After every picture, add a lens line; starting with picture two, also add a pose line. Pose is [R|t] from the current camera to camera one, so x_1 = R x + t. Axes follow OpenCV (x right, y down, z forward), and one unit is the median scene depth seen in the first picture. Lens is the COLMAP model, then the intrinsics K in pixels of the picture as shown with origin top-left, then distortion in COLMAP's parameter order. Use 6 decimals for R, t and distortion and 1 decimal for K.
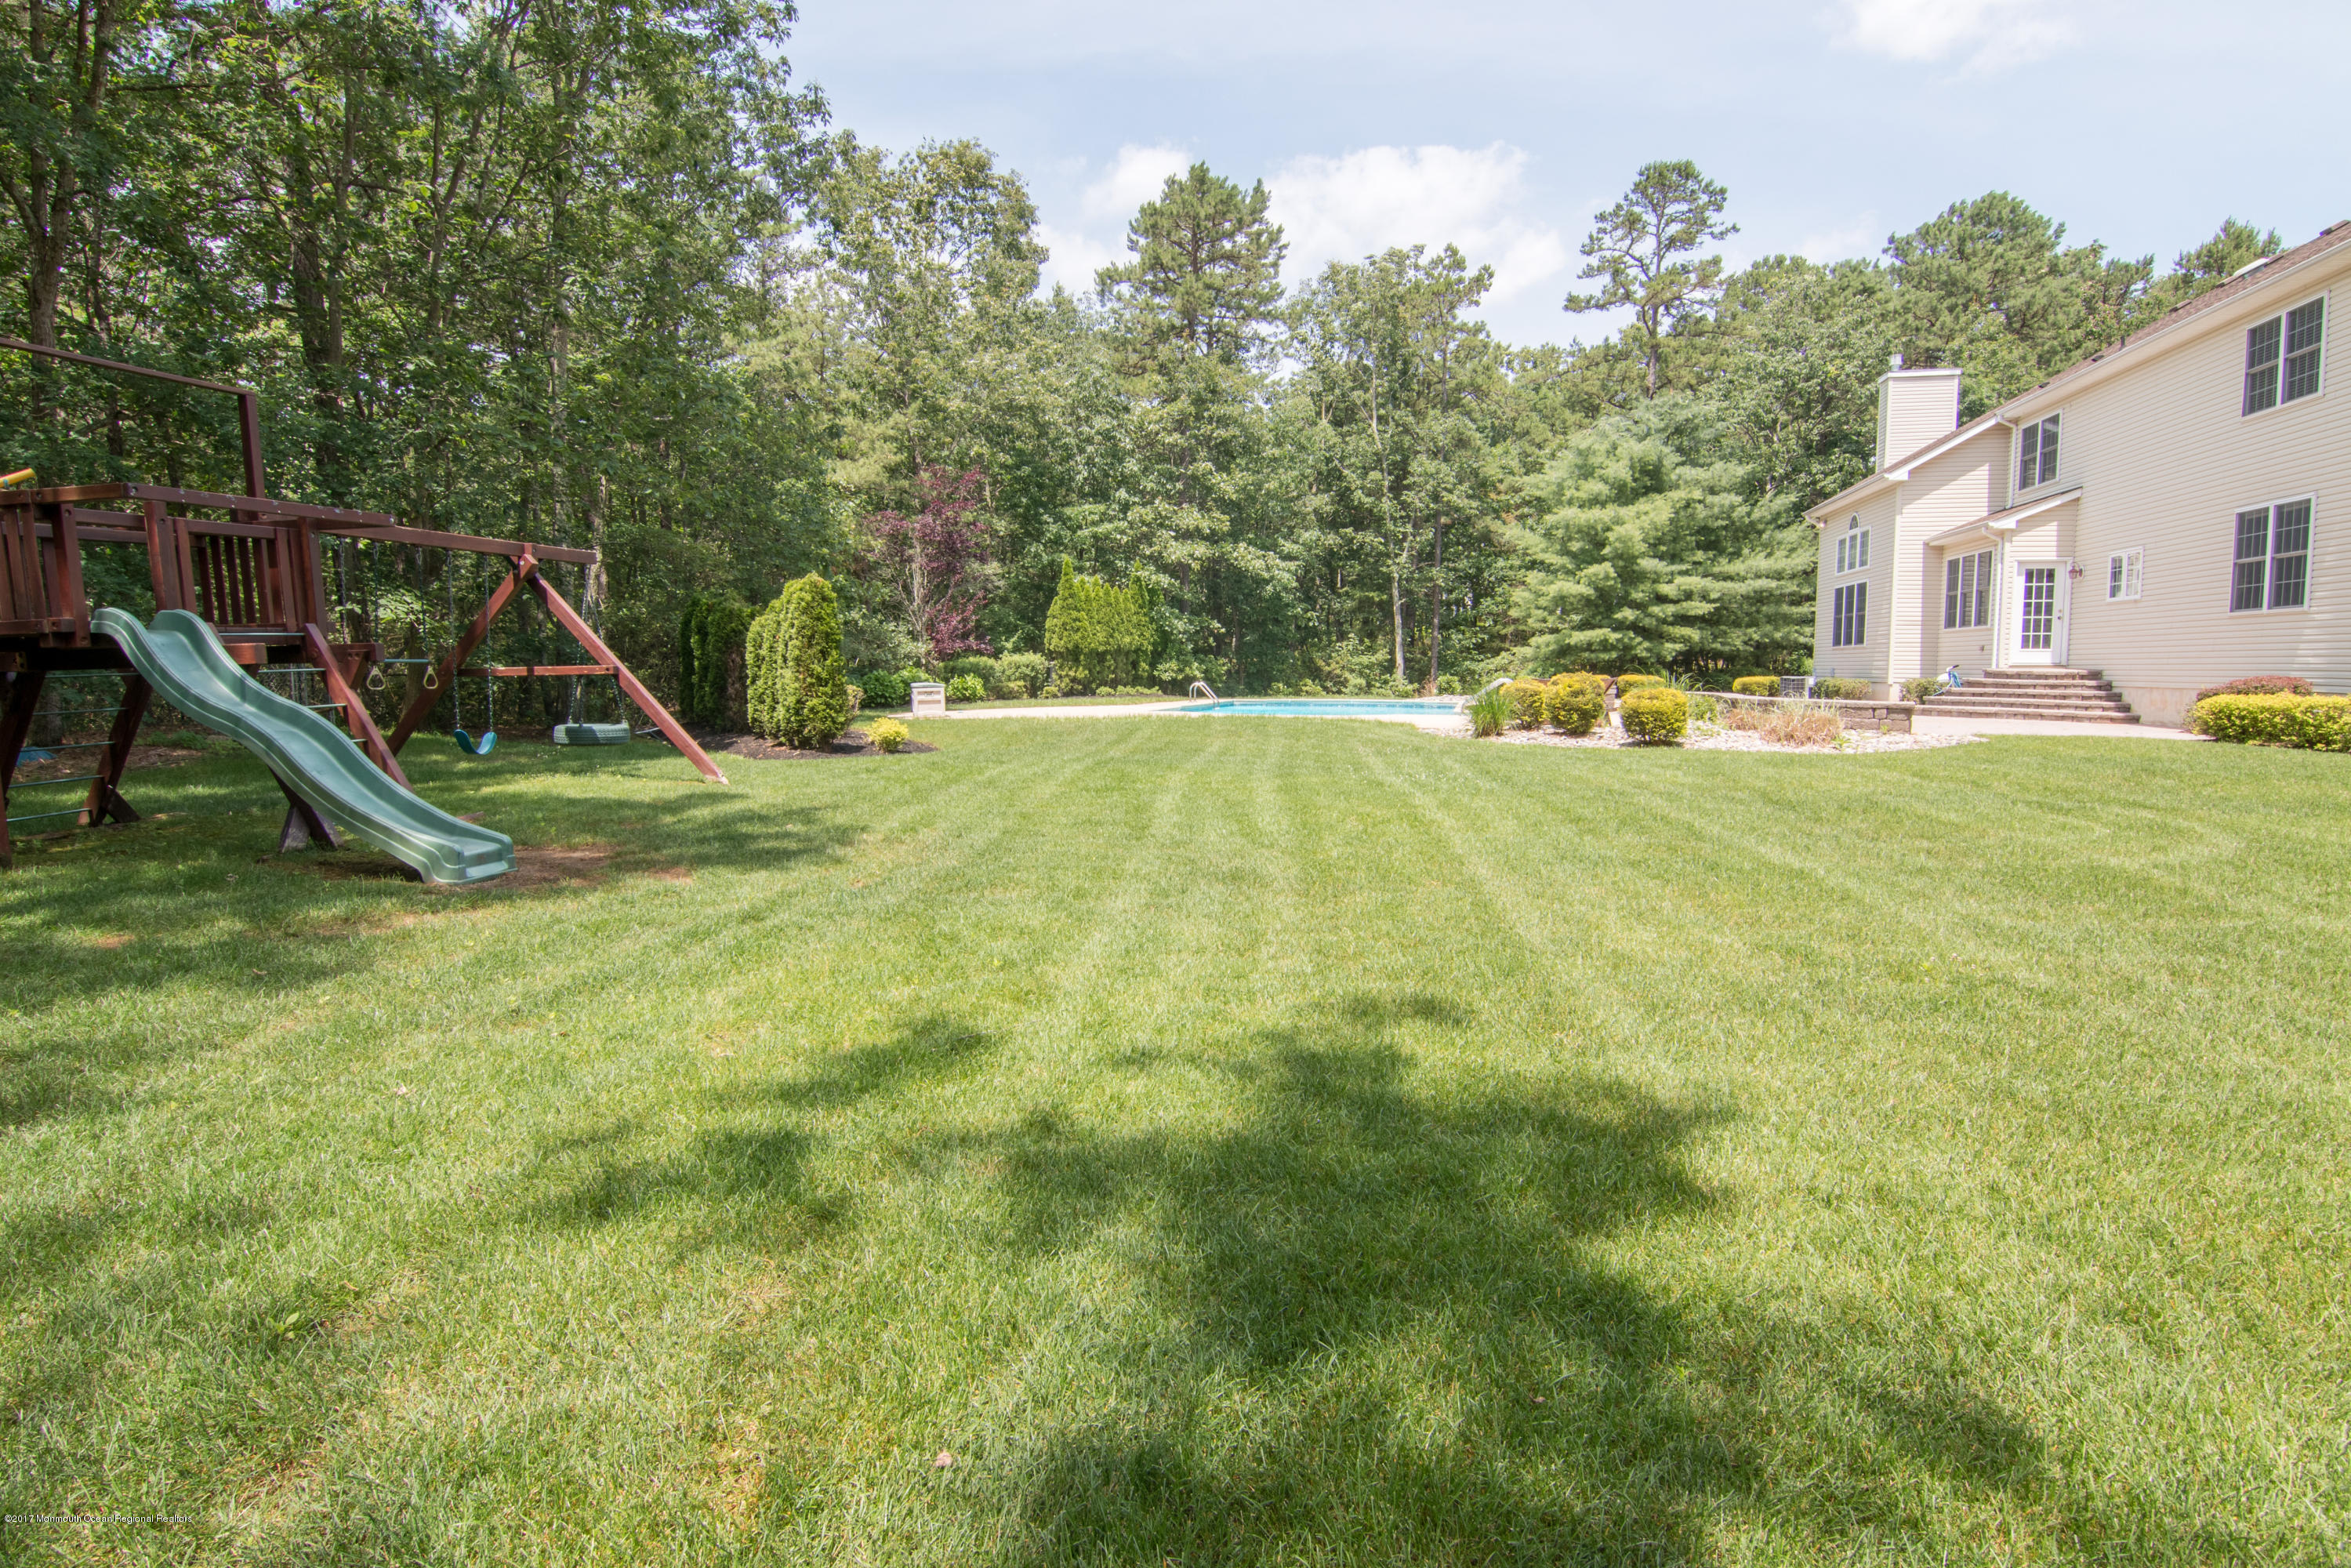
lens RADIAL K [[1229.4, 0, 1170.1], [0, 1229.4, 774.6], [0, 0, 1]] dist [0.004926, -0.020698]
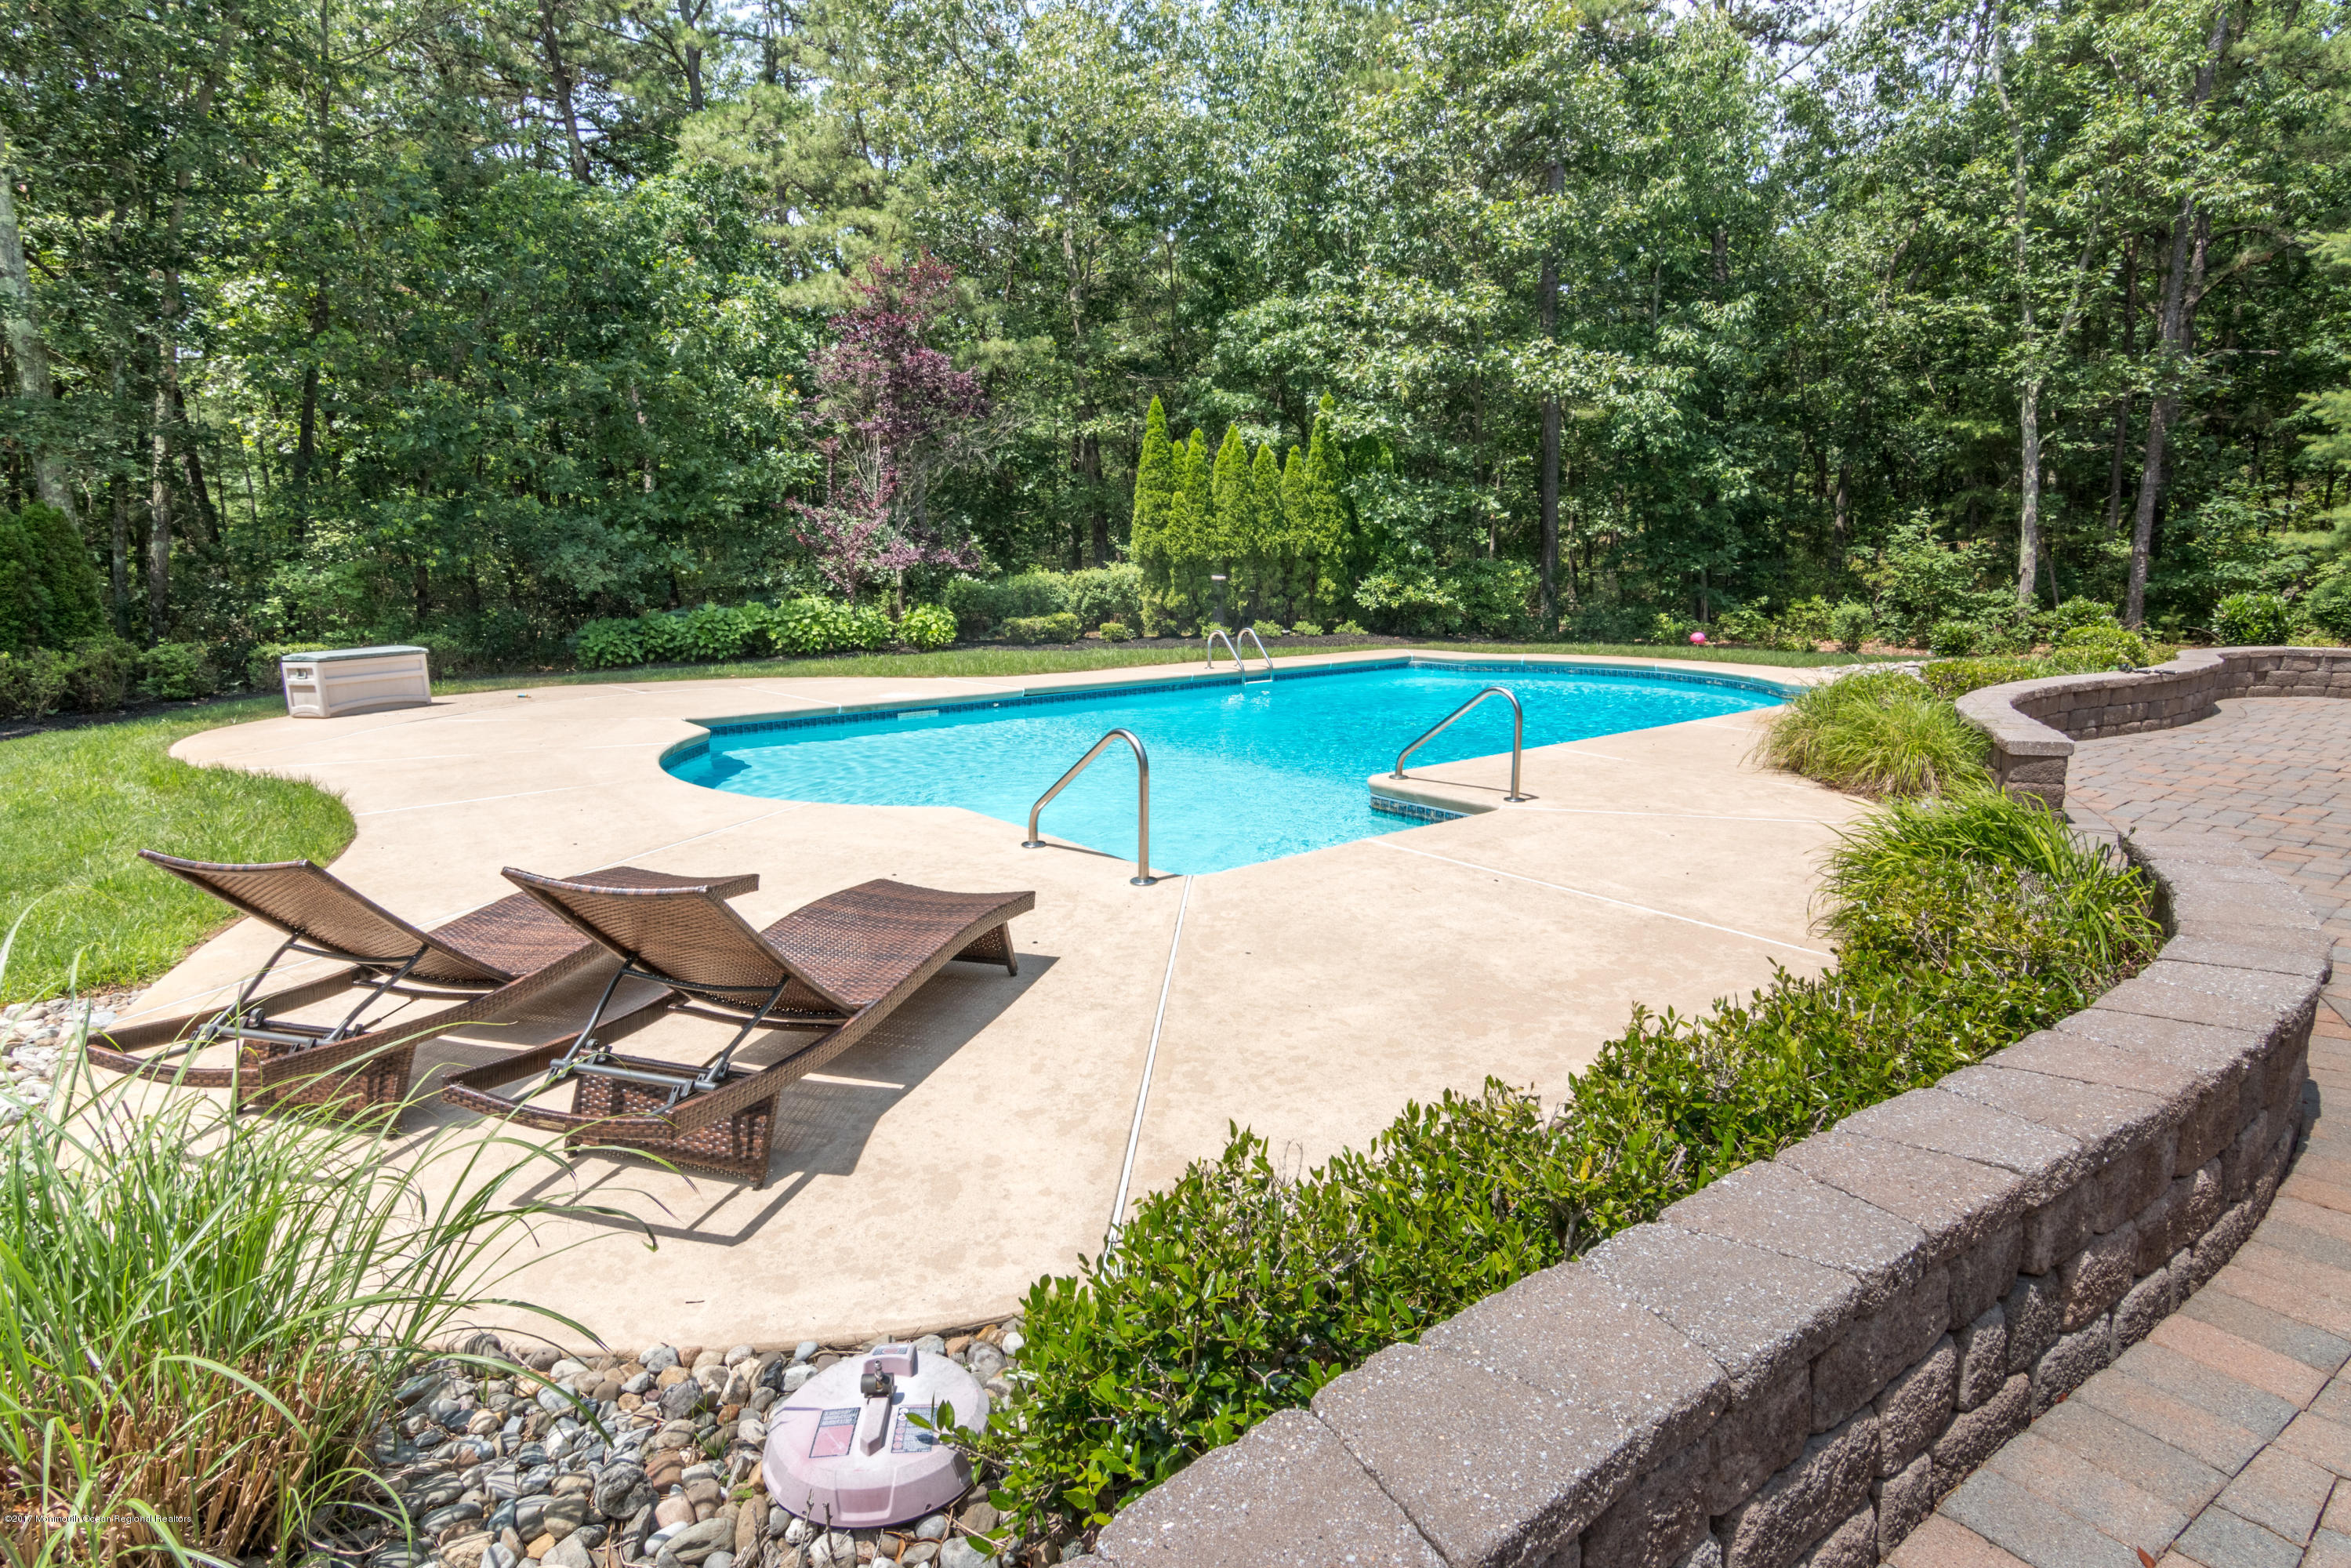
lens RADIAL K [[1273.5, 0, 1174.1], [0, 1273.5, 740.2], [0, 0, 1]] dist [0.000443, 0.000774]
pose [[0.791453, 0.080453, -0.605912, 0.270259], [-0.041234, 0.996069, 0.078397, -0.057954], [0.609837, -0.037063, 0.791660, 0.479262]]
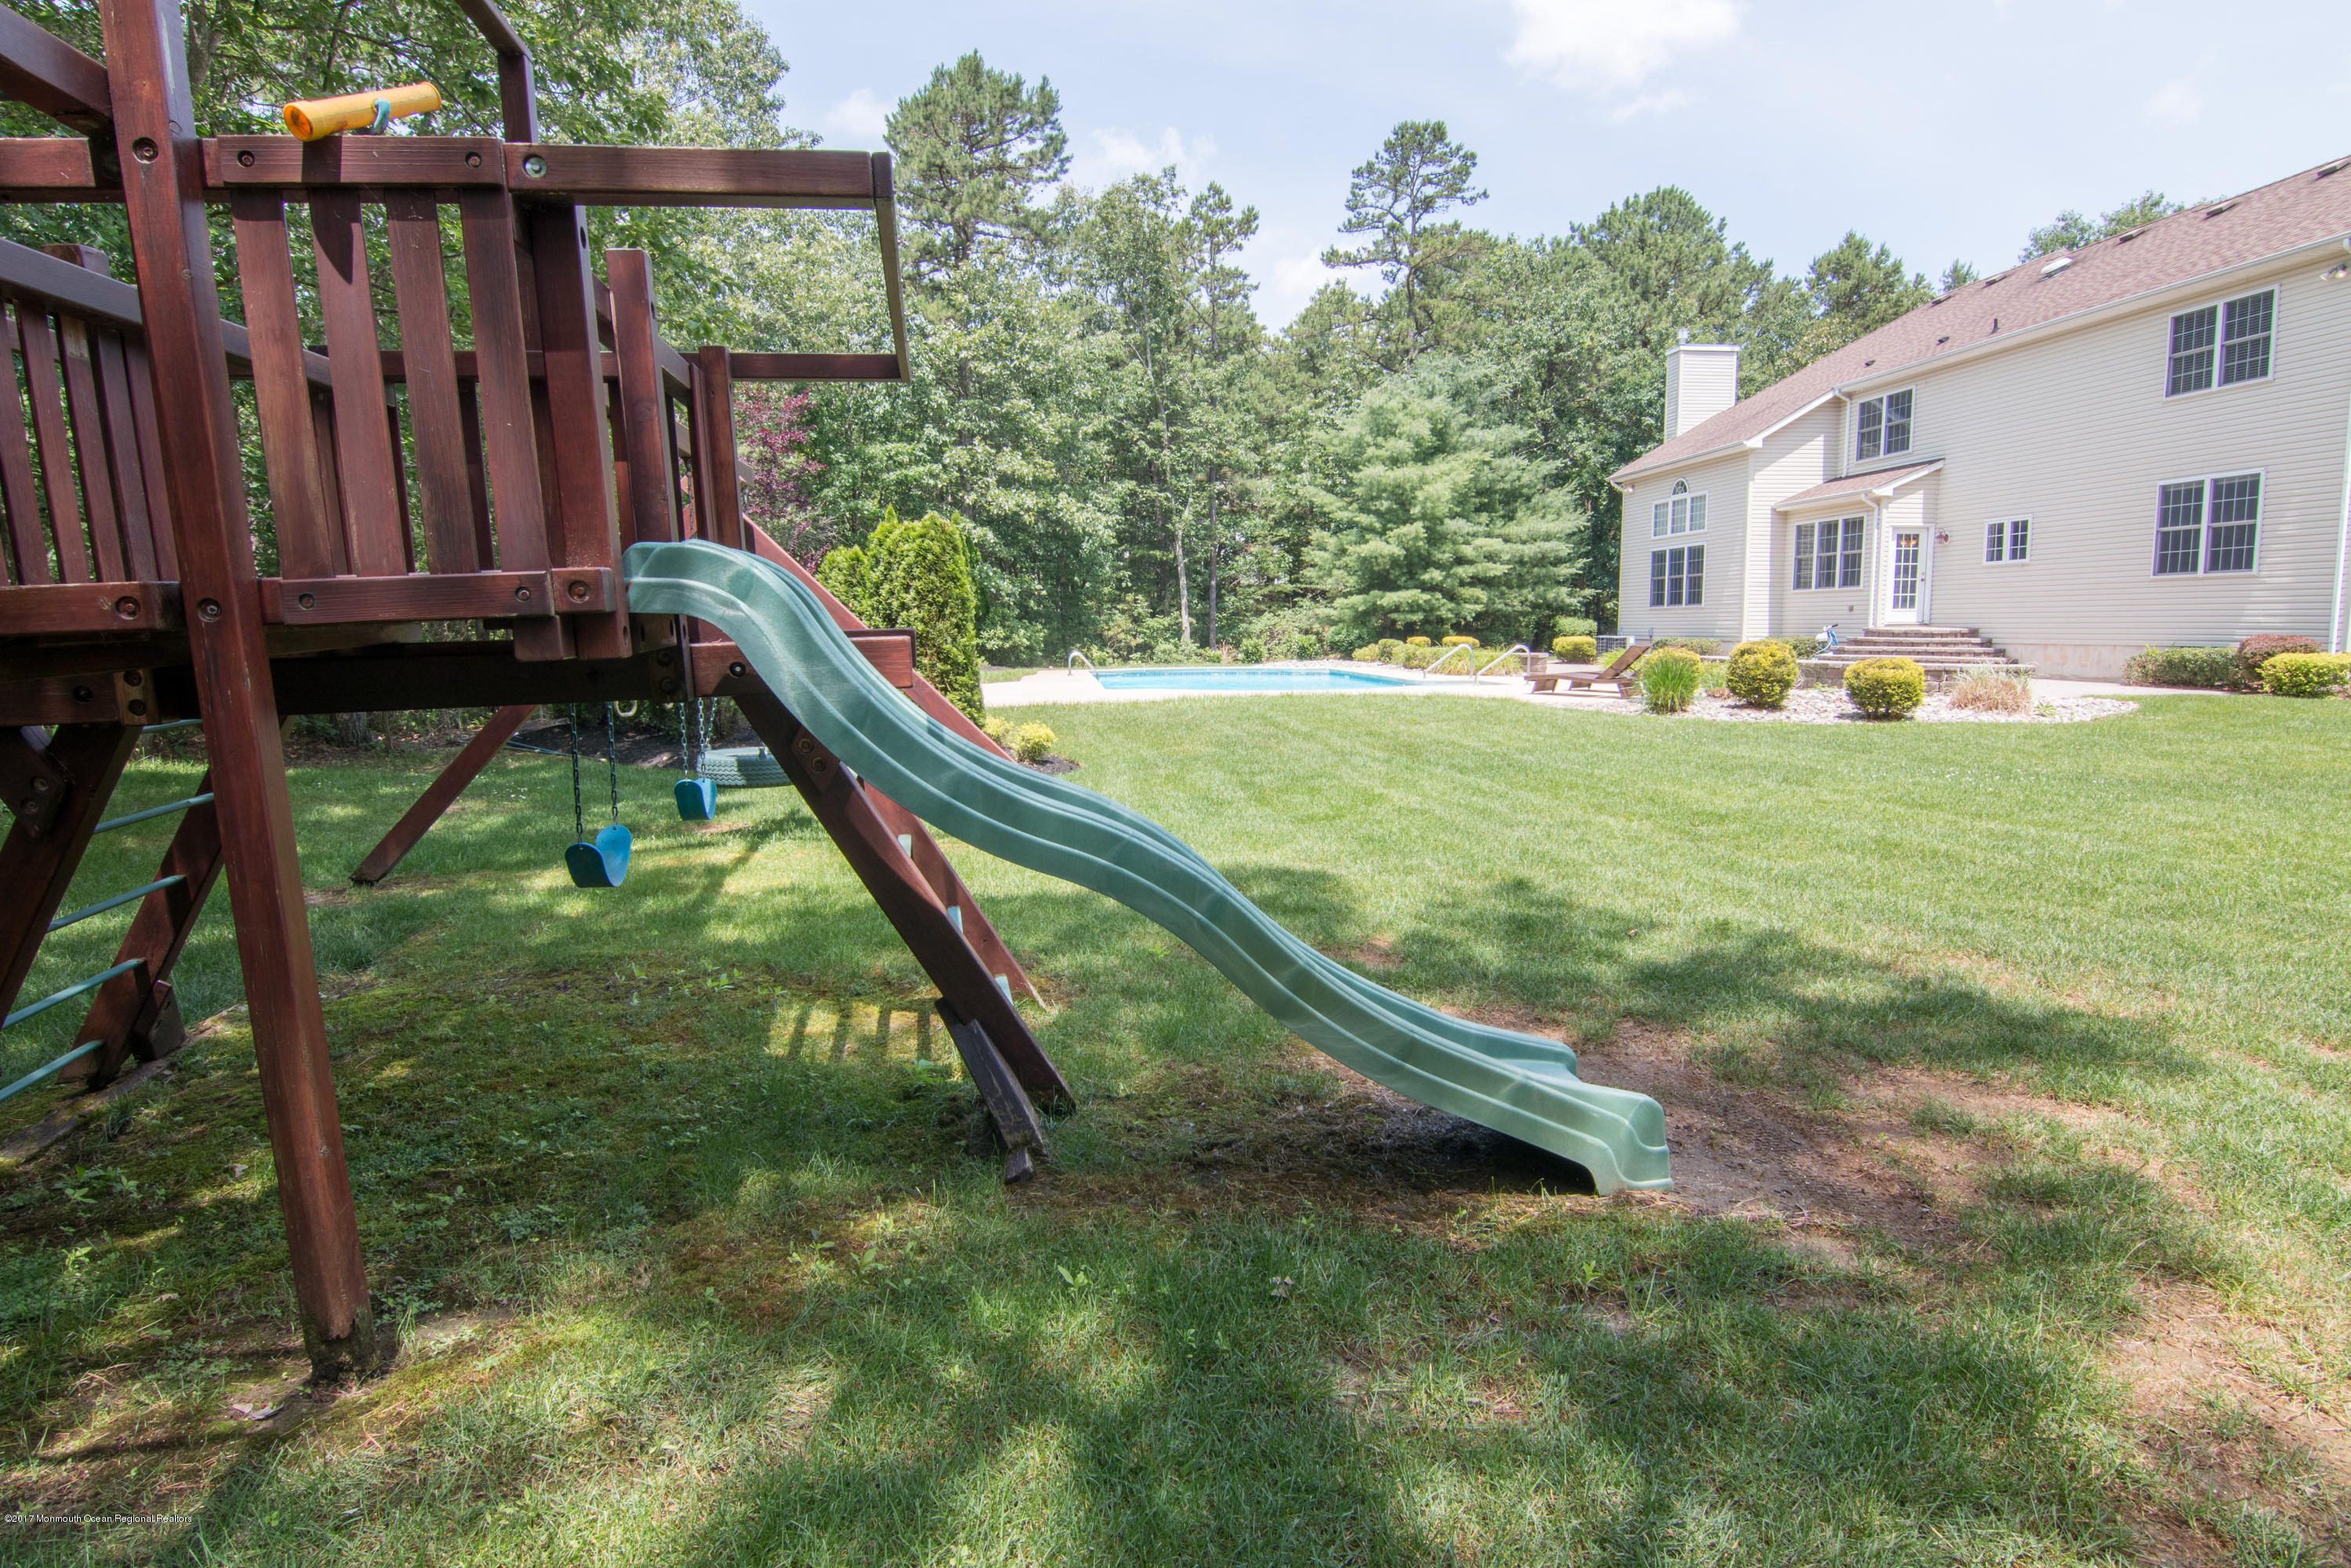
lens RADIAL K [[1229.4, 0, 1170.1], [0, 1229.4, 774.6], [0, 0, 1]] dist [0.004926, -0.020698]
pose [[0.938594, -0.051842, 0.341107, -0.181570], [0.040907, 0.998395, 0.039178, -0.016983], [-0.342590, -0.022818, 0.939208, 0.135051]]
